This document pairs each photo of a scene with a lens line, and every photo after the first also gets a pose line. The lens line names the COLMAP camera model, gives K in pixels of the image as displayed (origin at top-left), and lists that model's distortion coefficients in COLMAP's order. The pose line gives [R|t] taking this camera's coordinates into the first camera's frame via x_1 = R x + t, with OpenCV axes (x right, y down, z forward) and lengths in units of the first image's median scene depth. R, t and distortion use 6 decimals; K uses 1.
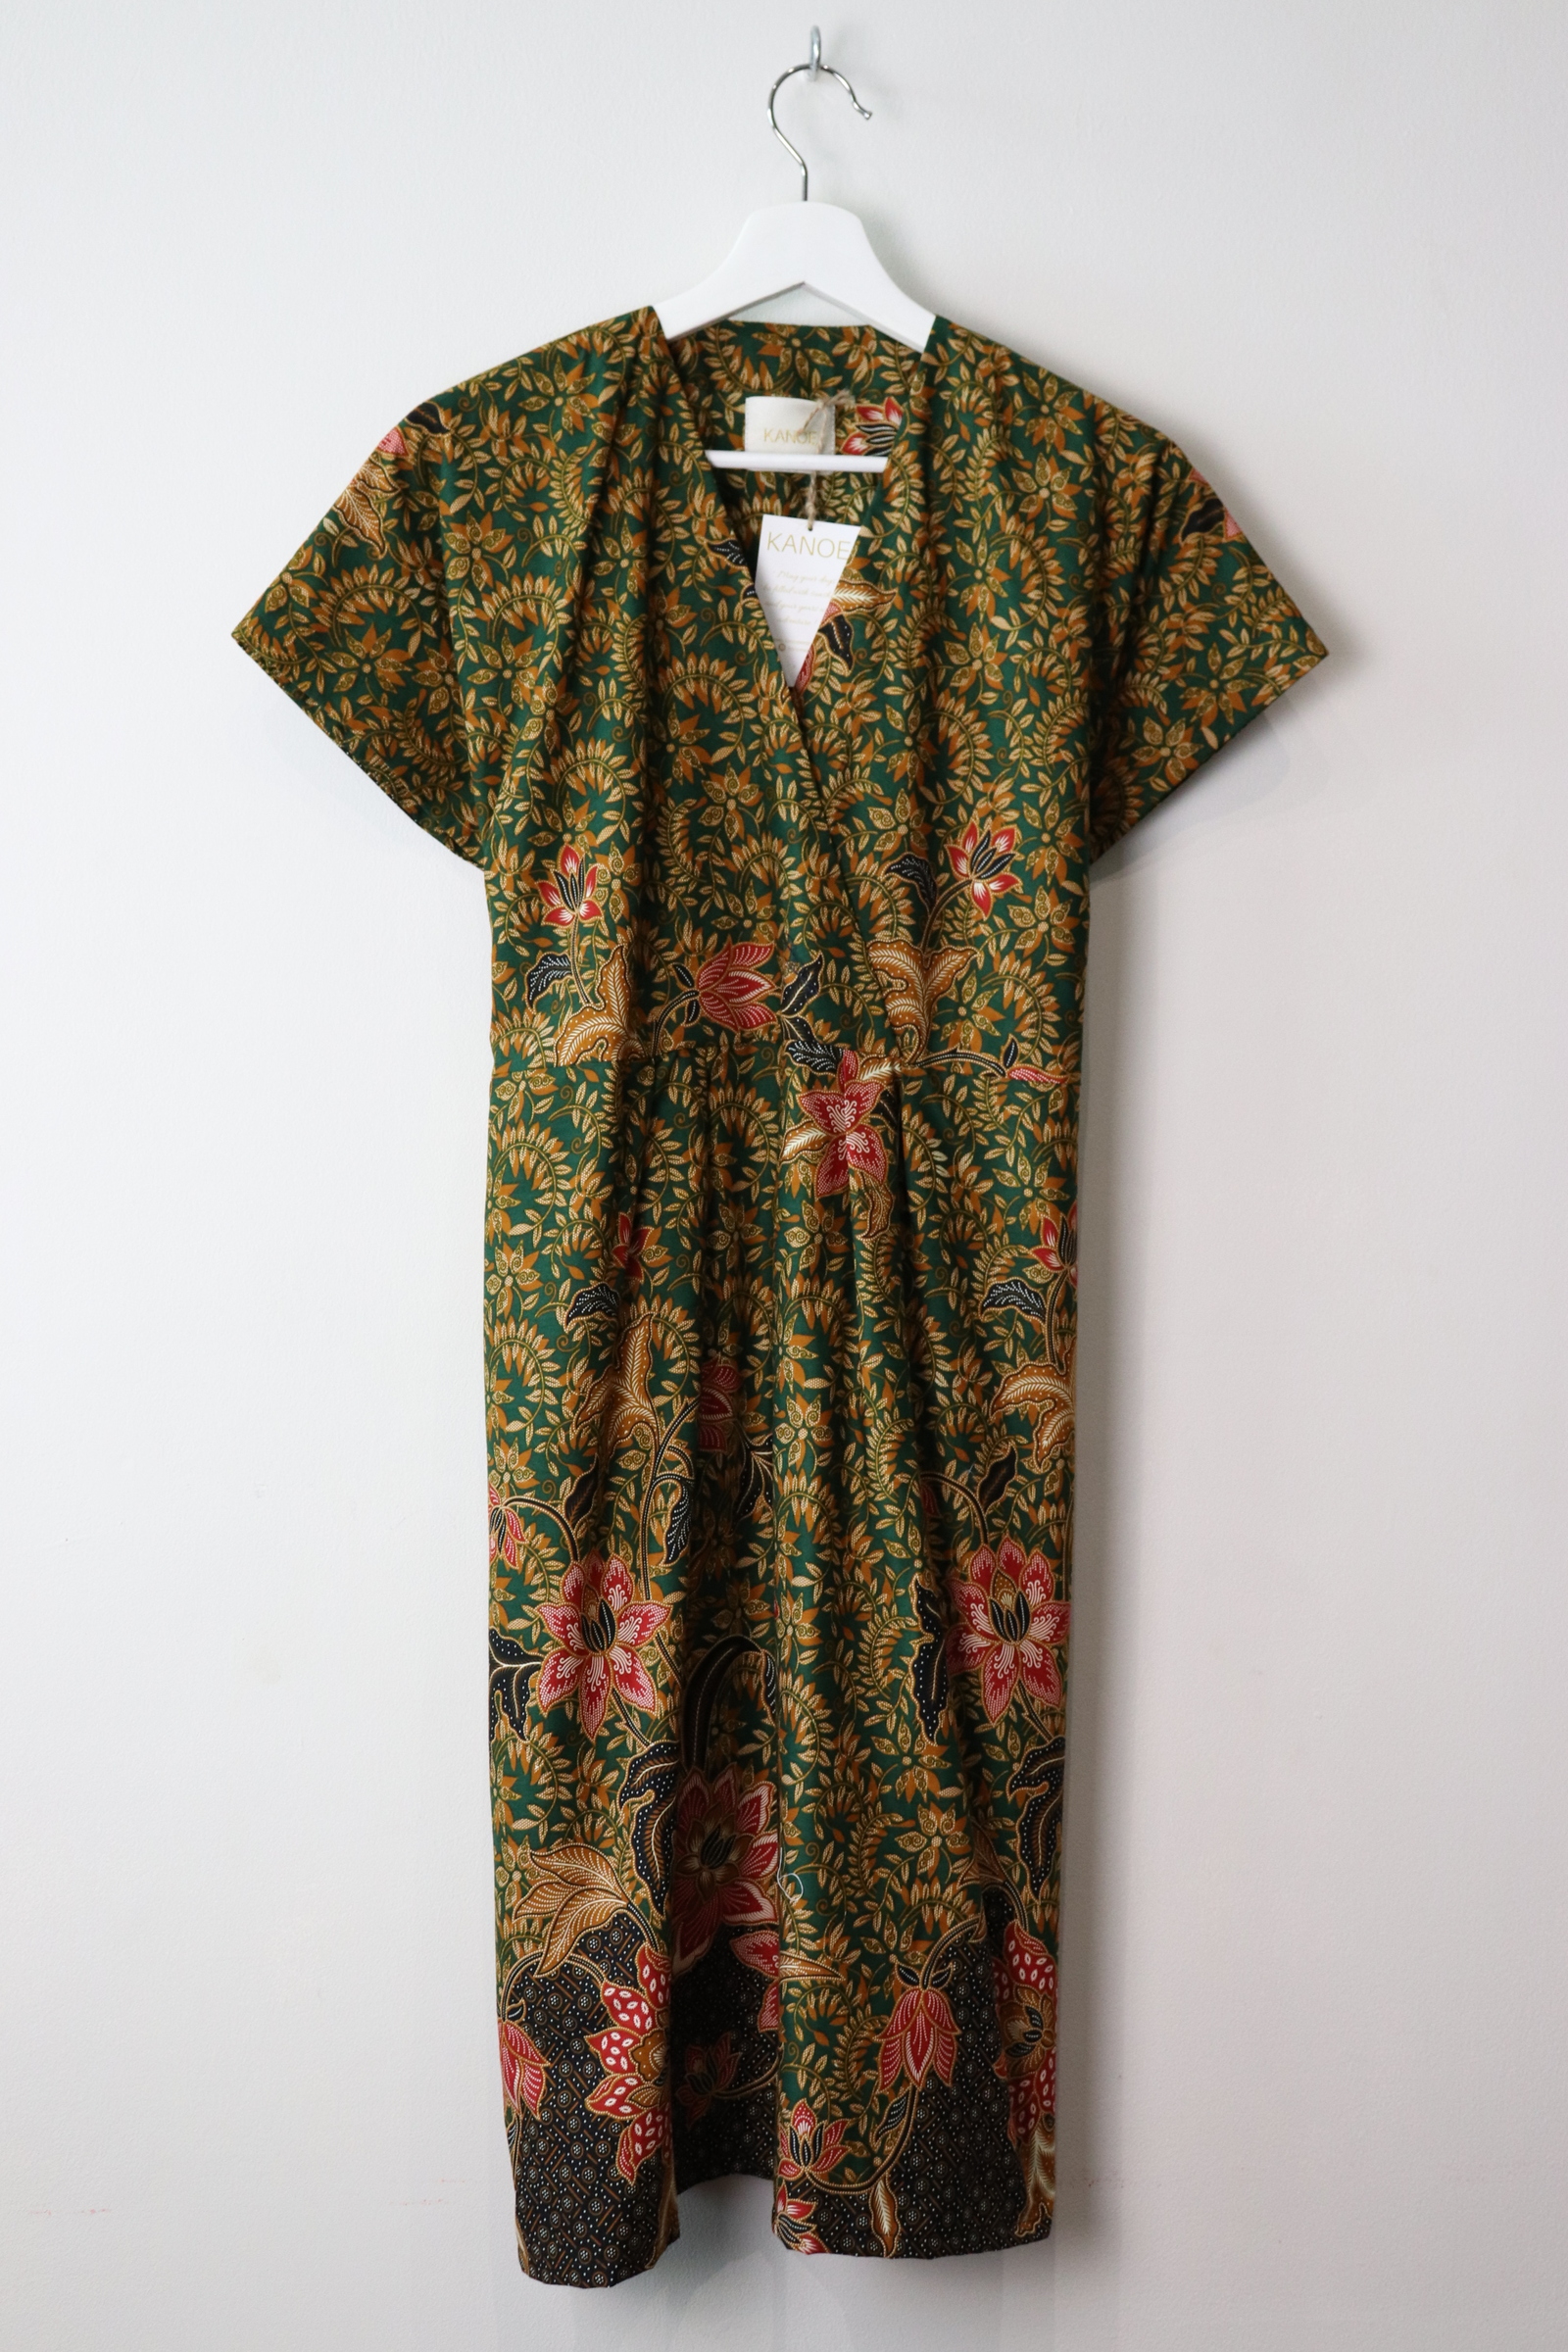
lens RADIAL K [[3056.3, 0, 787.2], [0, 3056.3, 1174.6], [0, 0, 1]] dist [0.067247, 0.000000]
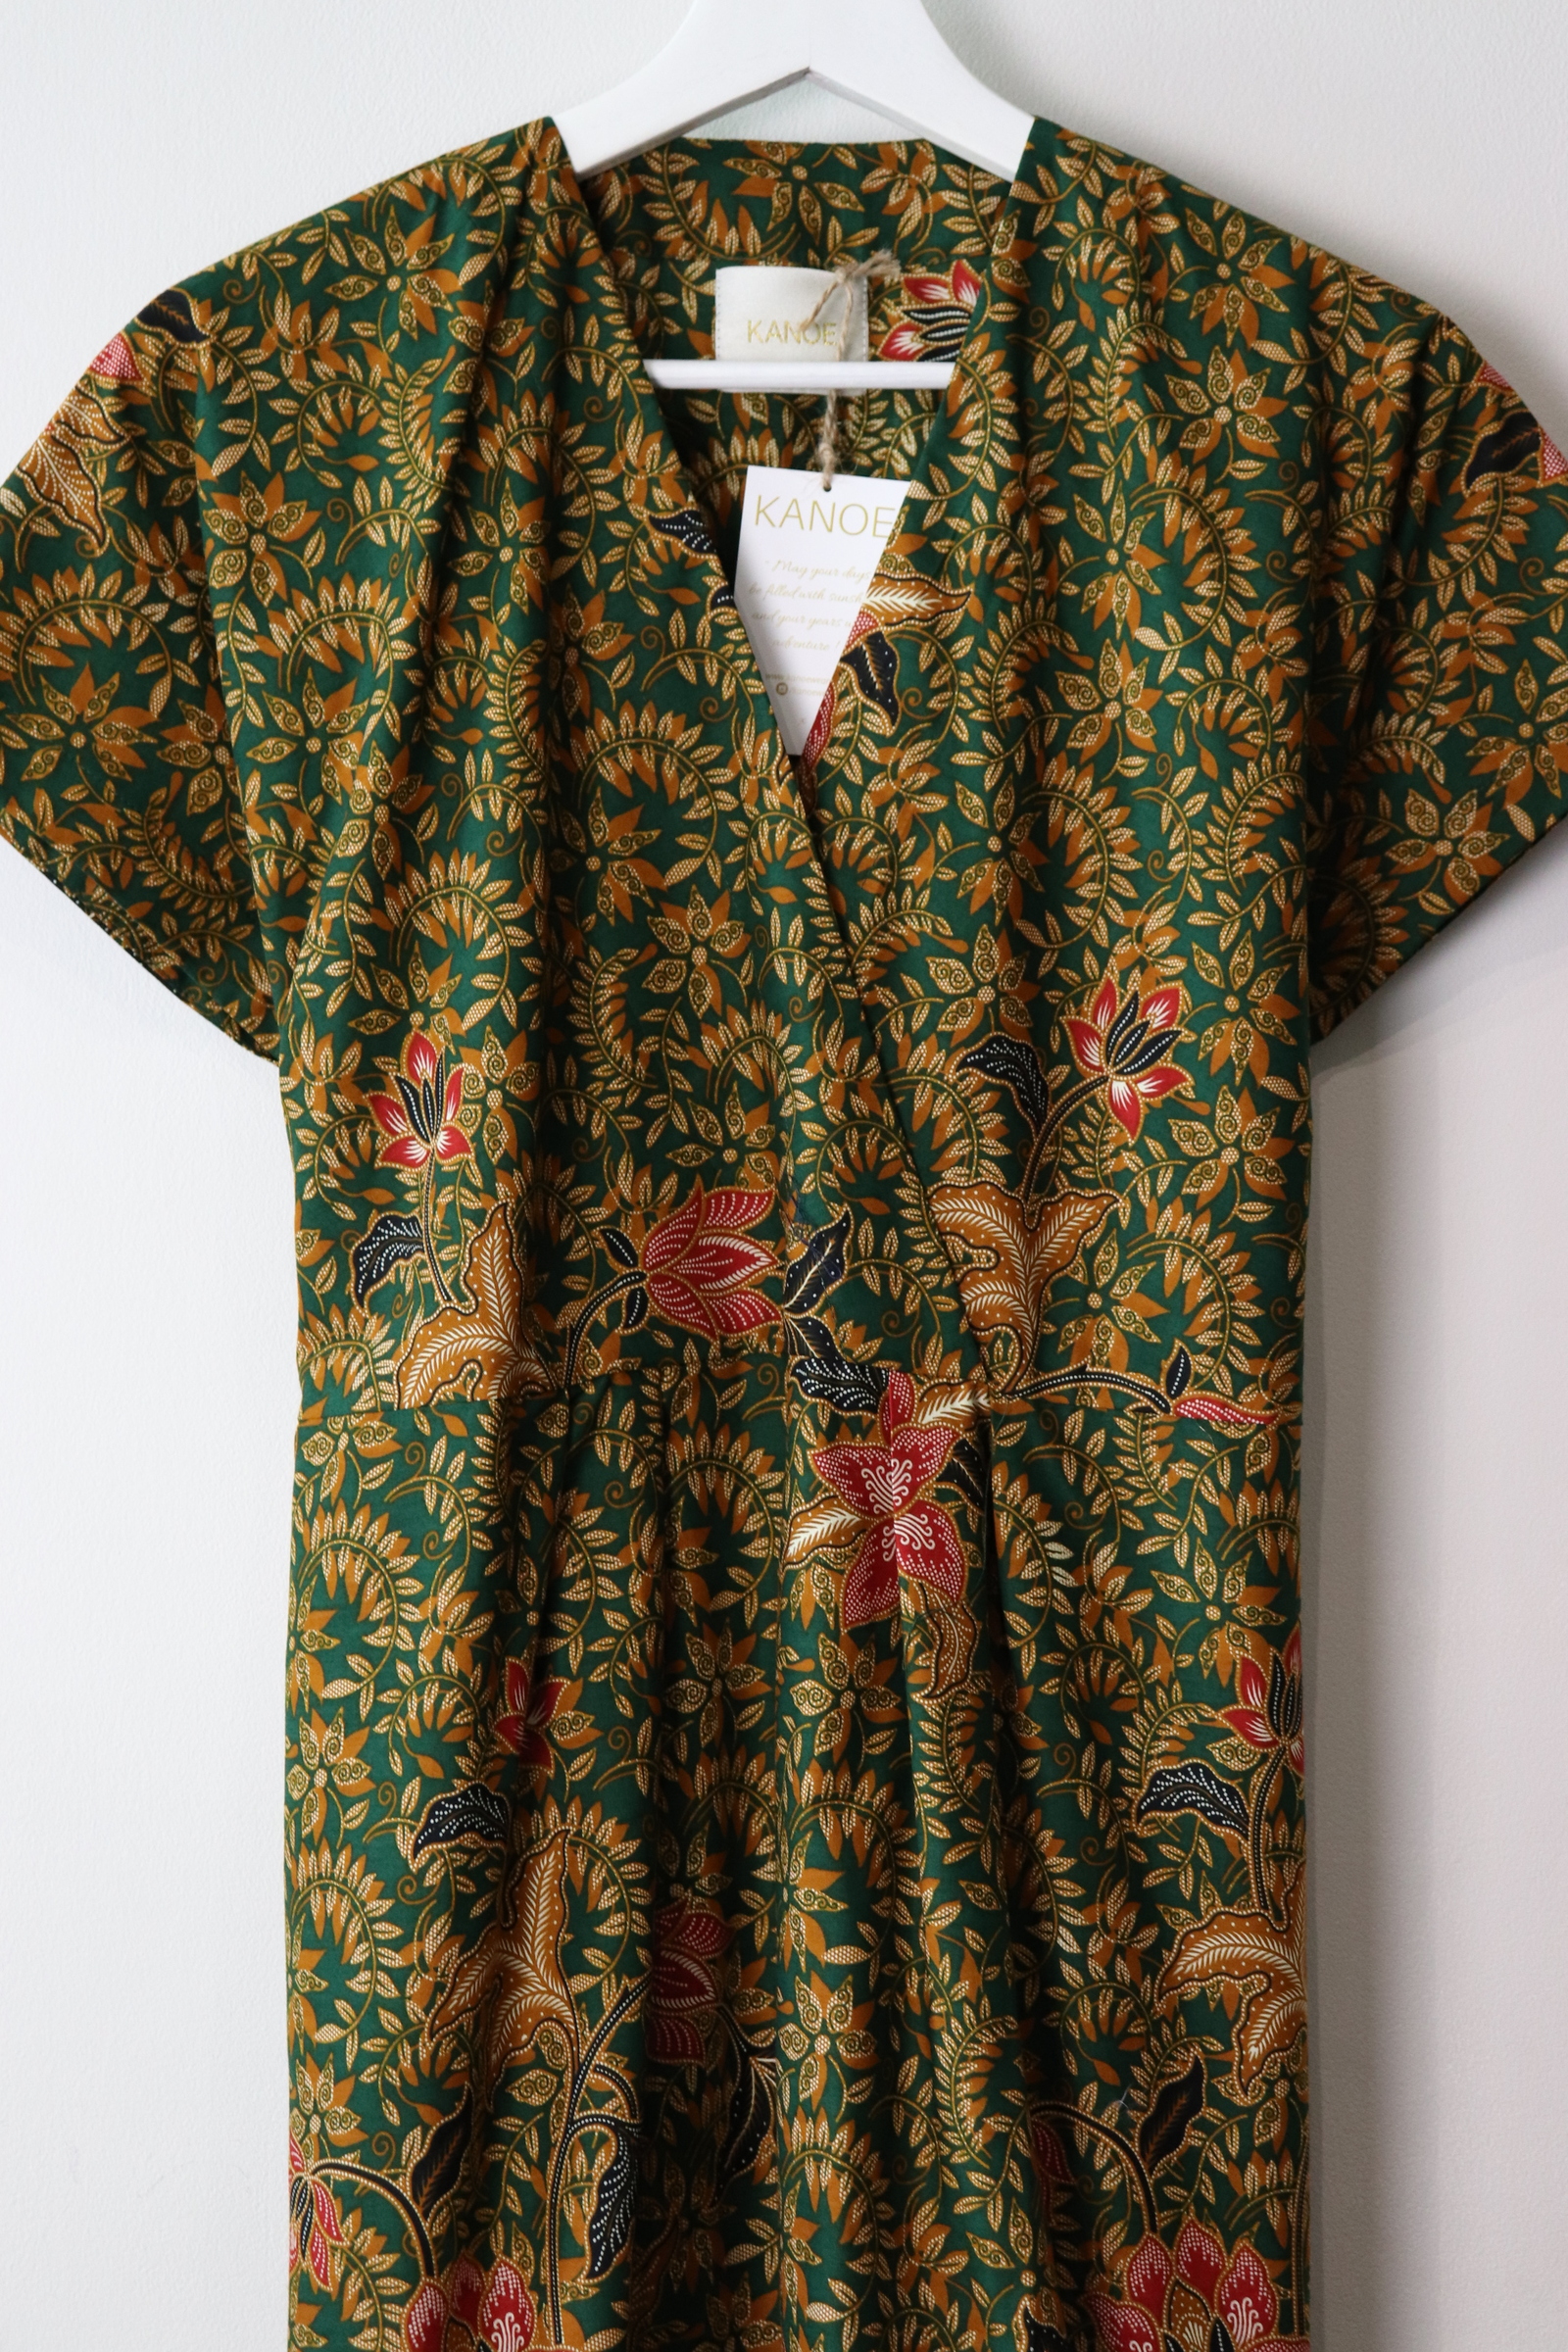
lens RADIAL K [[4199.5, 0, 772.4], [0, 4199.5, 1218.5], [0, 0, 1]] dist [0.216639, 0.000000]
pose [[0.997729, -0.015671, -0.065502, 0.049019], [0.013344, 0.999270, -0.035803, -0.041416], [0.066015, 0.034848, 0.997210, 0.194209]]
